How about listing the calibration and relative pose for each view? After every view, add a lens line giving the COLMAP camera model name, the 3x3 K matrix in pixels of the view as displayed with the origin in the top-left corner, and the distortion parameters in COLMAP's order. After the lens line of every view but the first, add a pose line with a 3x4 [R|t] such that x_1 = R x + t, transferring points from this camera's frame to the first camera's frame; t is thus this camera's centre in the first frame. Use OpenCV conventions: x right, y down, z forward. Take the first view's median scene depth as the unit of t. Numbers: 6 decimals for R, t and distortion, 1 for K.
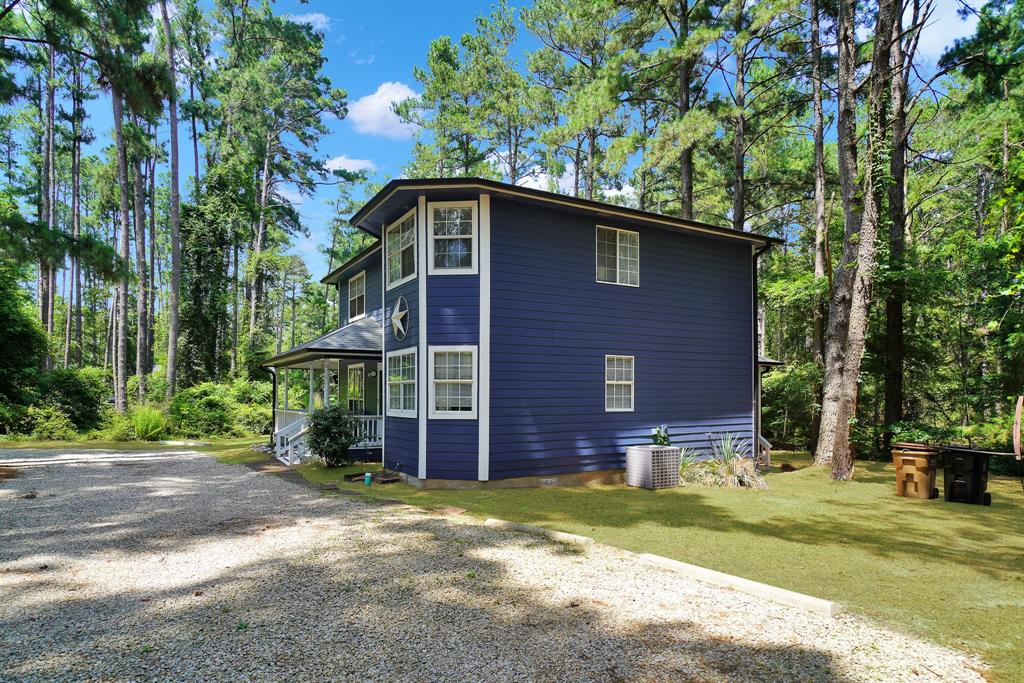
lens RADIAL K [[593.4, 0, 507.2], [0, 593.4, 393.6], [0, 0, 1]] dist [0.005476, 0.001056]
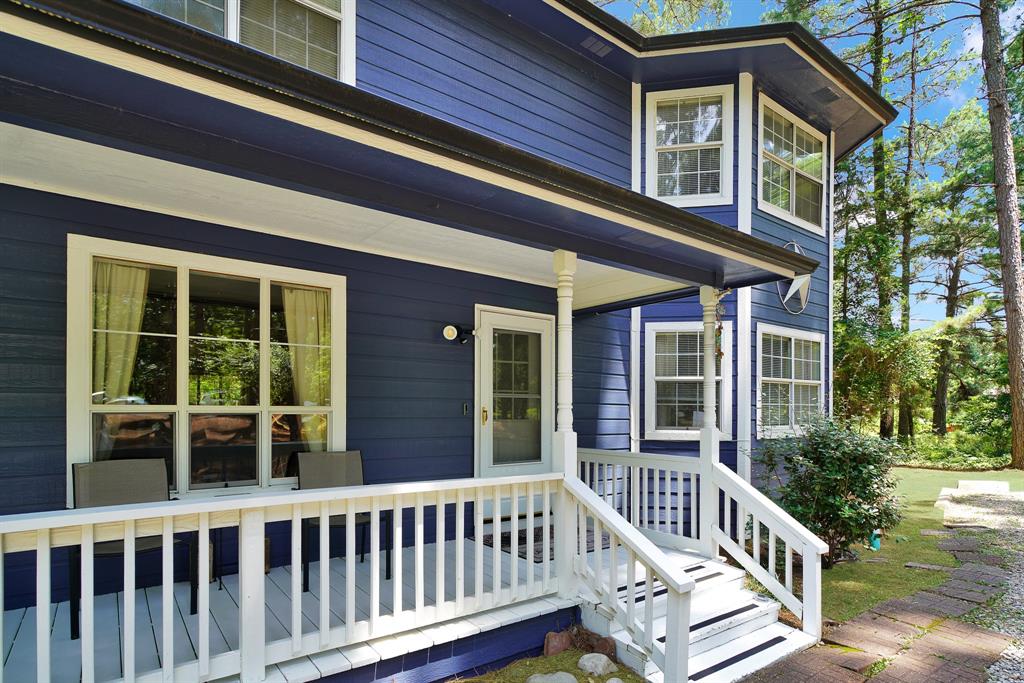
lens RADIAL K [[535.1, 0, 507.0], [0, 535.1, 409.5], [0, 0, 1]] dist [-0.000907, 0.000114]
pose [[-0.107721, -0.001877, 0.994179, -0.643946], [-0.006896, 0.999976, 0.001141, 0.011313], [-0.994157, -0.006733, -0.107731, 1.242193]]
